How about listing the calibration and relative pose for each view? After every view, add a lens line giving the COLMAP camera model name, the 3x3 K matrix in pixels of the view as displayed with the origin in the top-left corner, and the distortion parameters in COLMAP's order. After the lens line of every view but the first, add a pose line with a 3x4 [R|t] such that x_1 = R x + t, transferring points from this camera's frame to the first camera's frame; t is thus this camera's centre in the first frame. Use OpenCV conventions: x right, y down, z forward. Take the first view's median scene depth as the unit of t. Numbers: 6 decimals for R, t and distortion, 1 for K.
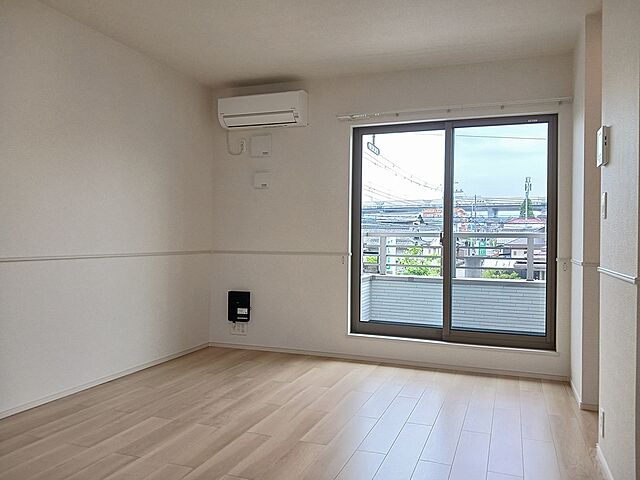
lens RADIAL K [[510.6, 0, 320.0], [0, 510.6, 240.0], [0, 0, 1]] dist [0.002289, 0.000476]
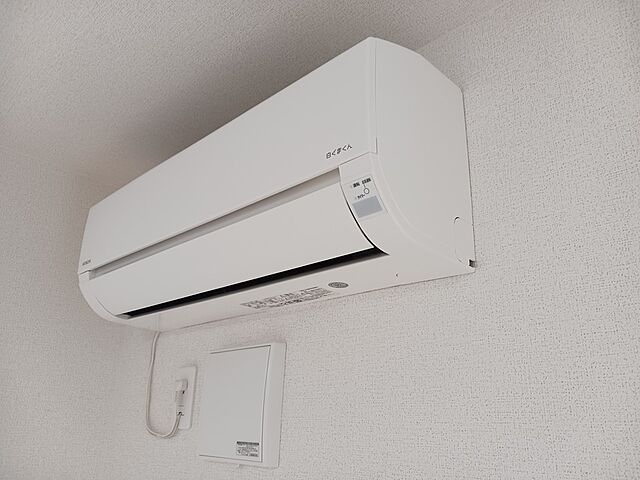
lens RADIAL K [[510.6, 0, 320.0], [0, 510.6, 240.0], [0, 0, 1]] dist [0.002289, 0.000476]
pose [[0.917337, -0.119308, -0.379814, -0.006629], [-0.022523, 0.936956, -0.348720, -0.171295], [0.397474, 0.328448, 0.856817, 0.810181]]
